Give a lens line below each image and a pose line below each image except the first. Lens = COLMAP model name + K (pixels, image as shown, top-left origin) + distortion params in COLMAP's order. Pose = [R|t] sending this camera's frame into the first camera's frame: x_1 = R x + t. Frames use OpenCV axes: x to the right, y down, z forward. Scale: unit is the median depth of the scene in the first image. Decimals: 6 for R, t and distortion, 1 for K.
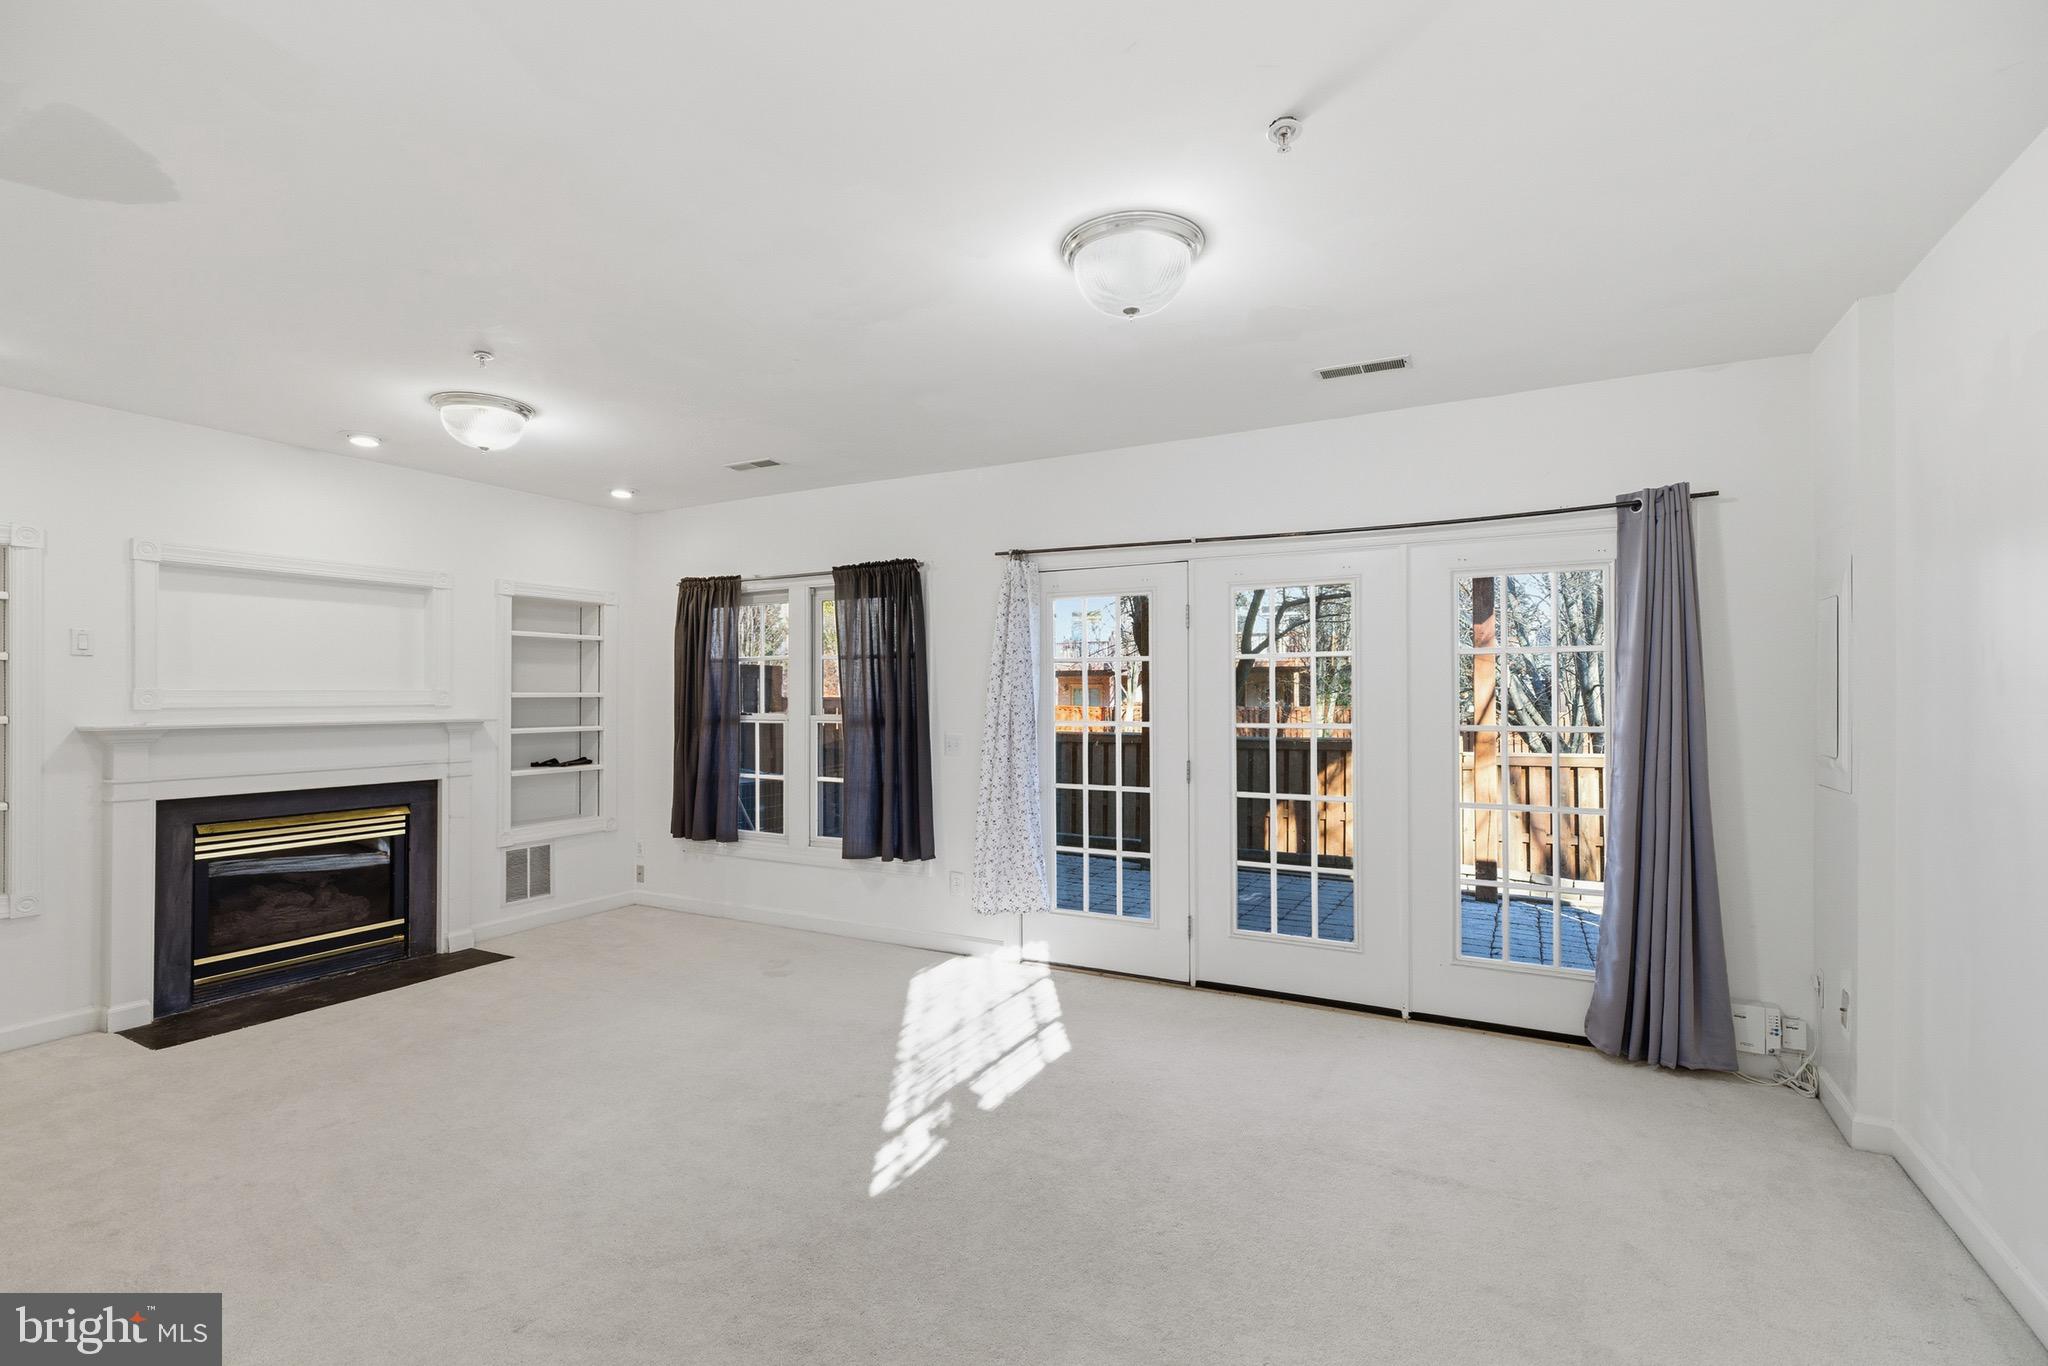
lens RADIAL K [[922.8, 0, 1018.2], [0, 922.8, 686.7], [0, 0, 1]] dist [-0.005672, -0.000666]
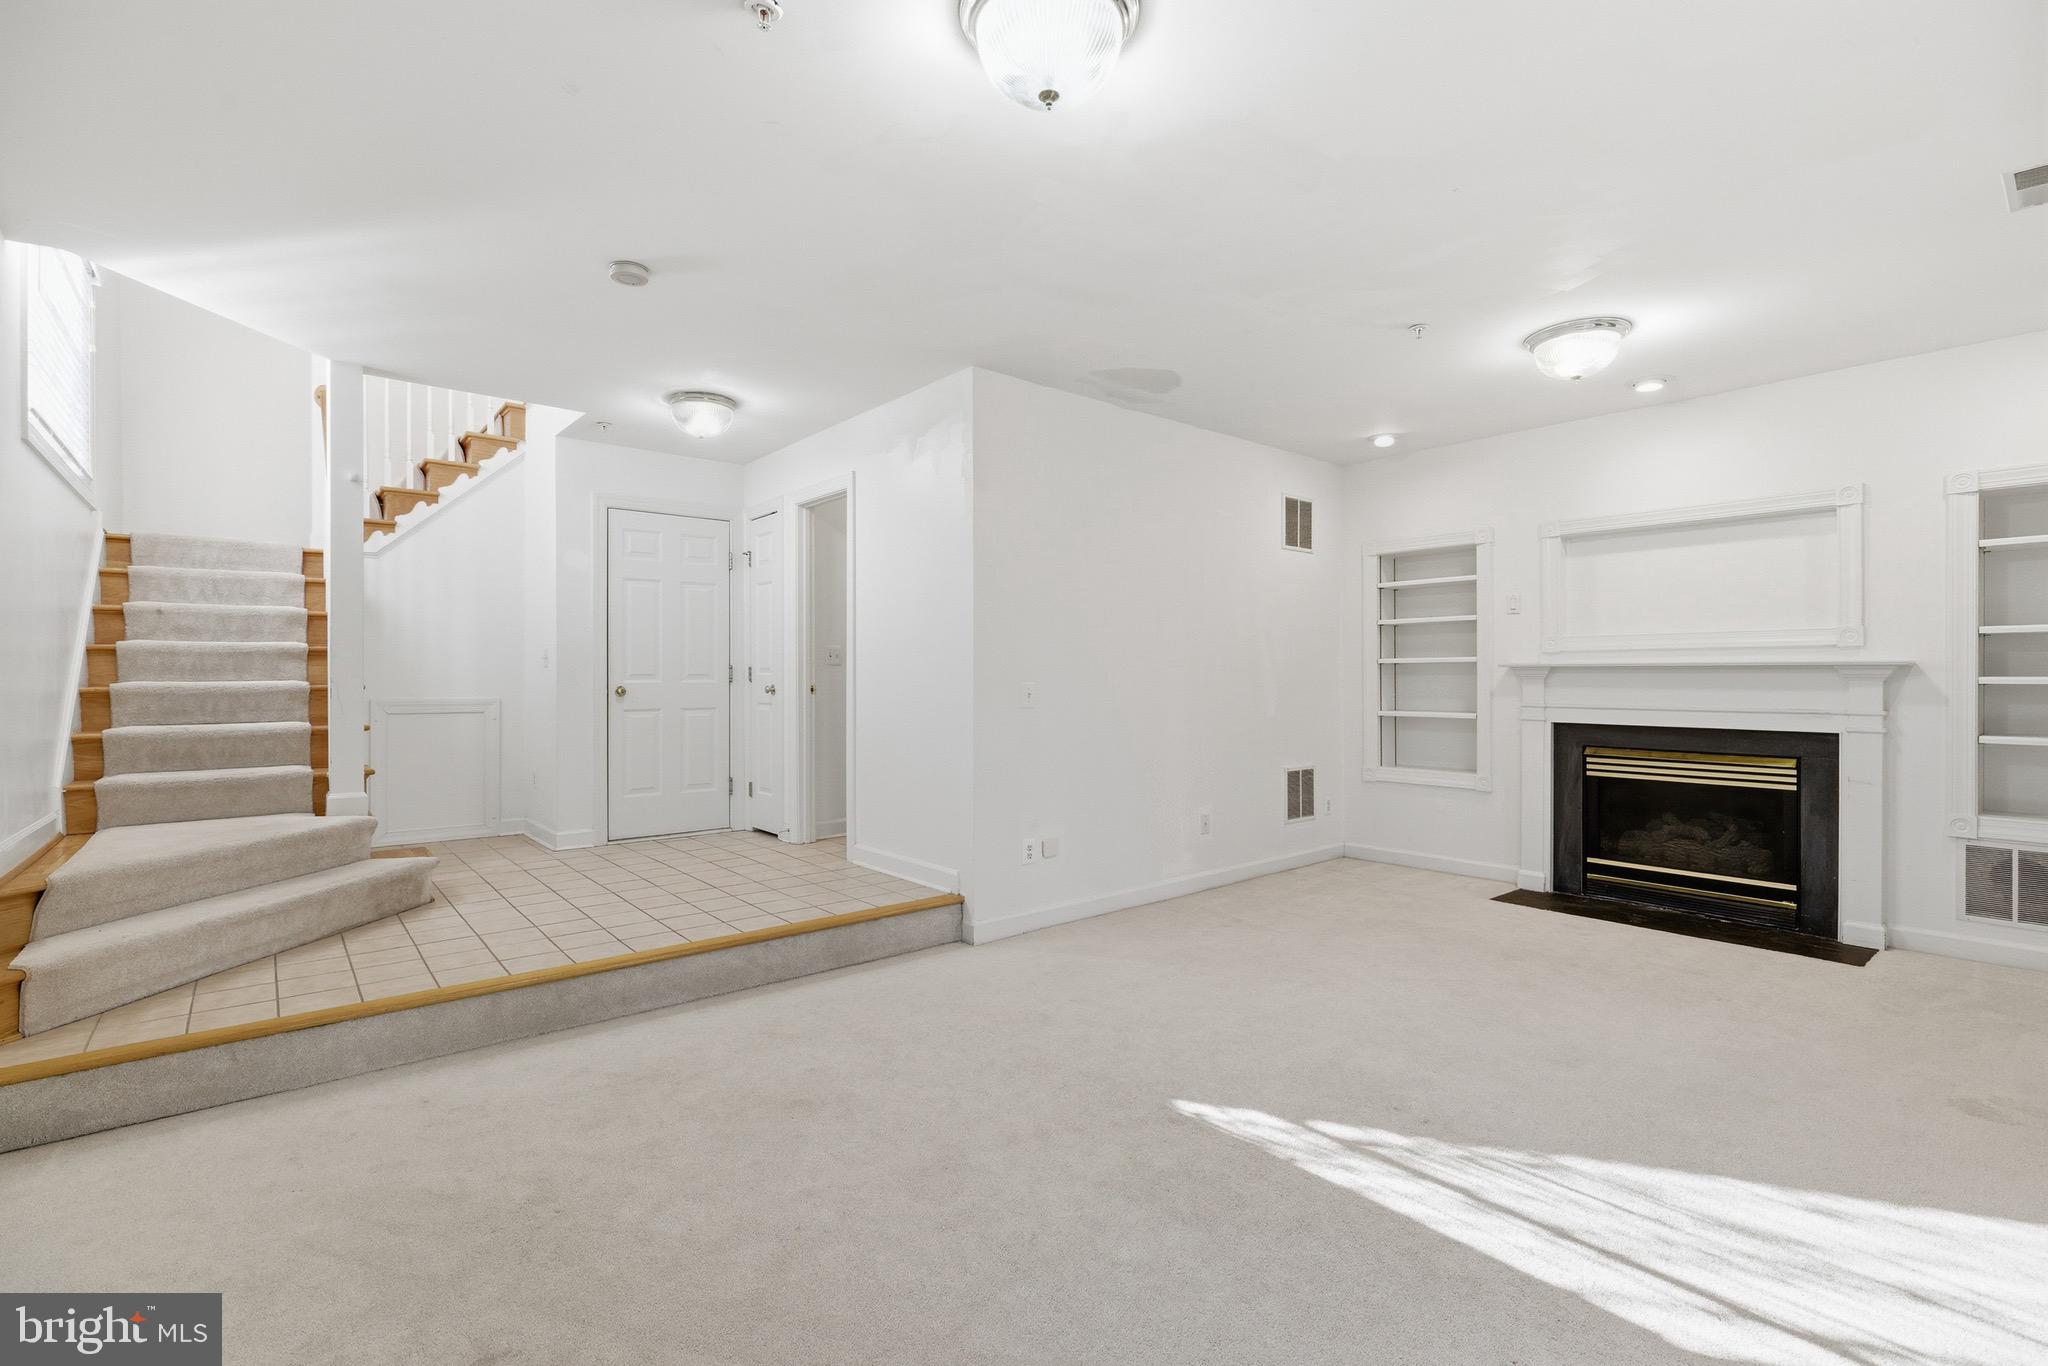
lens RADIAL K [[922.8, 0, 1018.2], [0, 922.8, 686.7], [0, 0, 1]] dist [-0.005672, -0.000666]
pose [[-0.372790, 0.013624, -0.927816, 0.470917], [0.011203, 0.999885, 0.010181, 0.045097], [0.927848, -0.006599, -0.372900, 0.682767]]
